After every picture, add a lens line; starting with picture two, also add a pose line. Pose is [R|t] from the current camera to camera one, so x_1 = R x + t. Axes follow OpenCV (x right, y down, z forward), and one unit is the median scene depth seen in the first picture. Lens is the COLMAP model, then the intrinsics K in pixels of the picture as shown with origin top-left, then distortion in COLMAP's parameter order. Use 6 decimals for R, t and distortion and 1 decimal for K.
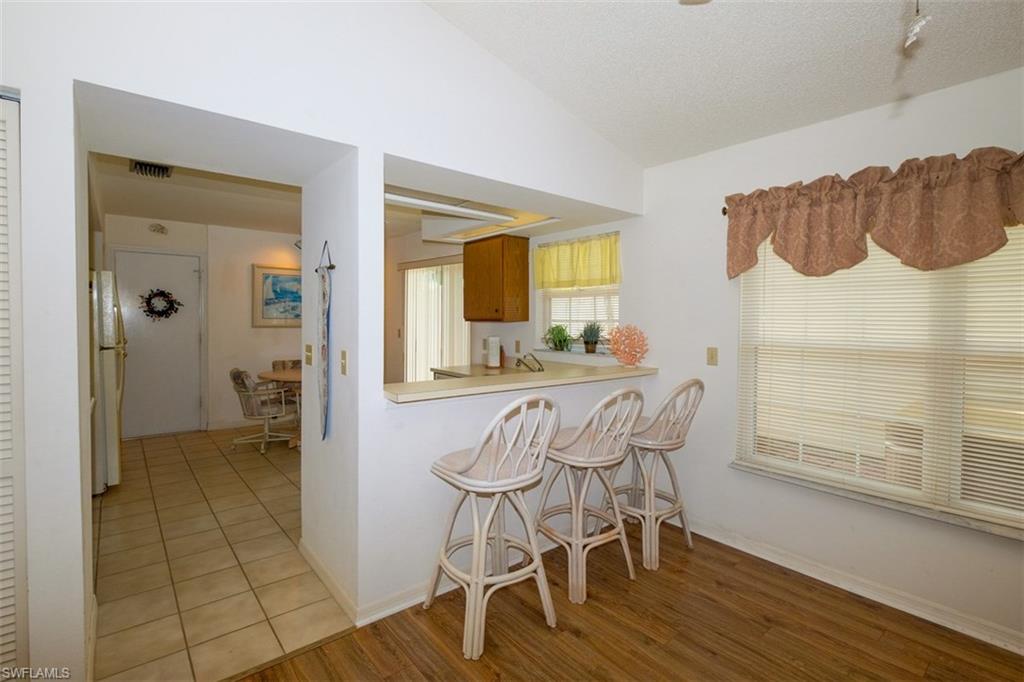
lens RADIAL K [[476.7, 0, 503.7], [0, 476.7, 325.2], [0, 0, 1]] dist [0.000532, 0.000015]
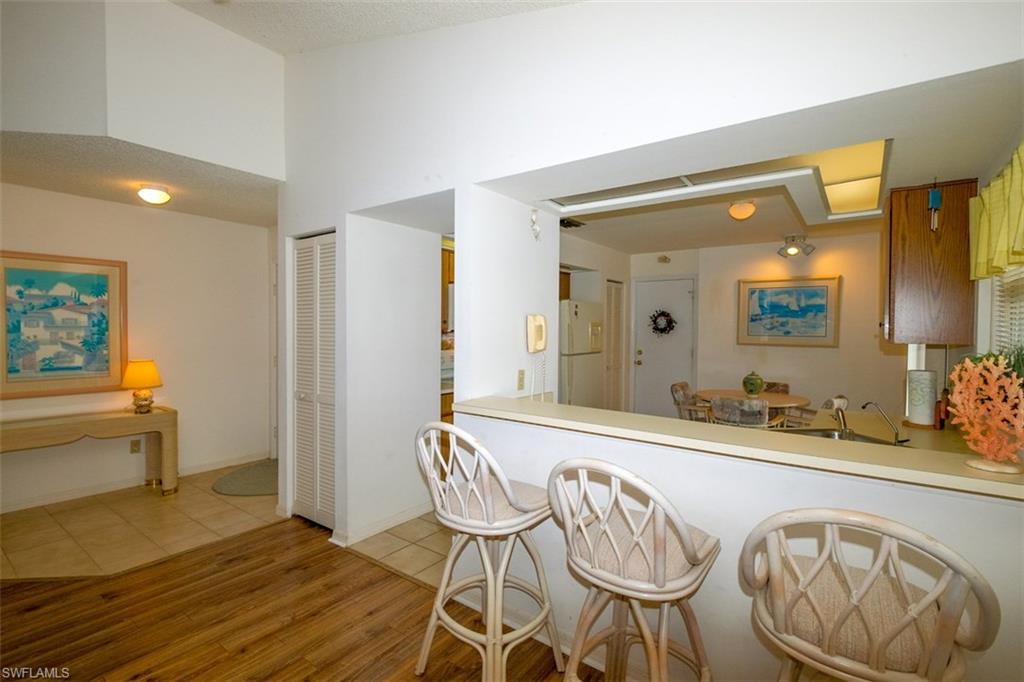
lens RADIAL K [[476.7, 0, 503.7], [0, 476.7, 325.2], [0, 0, 1]] dist [0.000532, 0.000015]
pose [[0.242393, -0.012398, -0.970099, 0.324398], [-0.024314, 0.999527, -0.018849, -0.005125], [0.969873, 0.028156, 0.241977, 0.309826]]
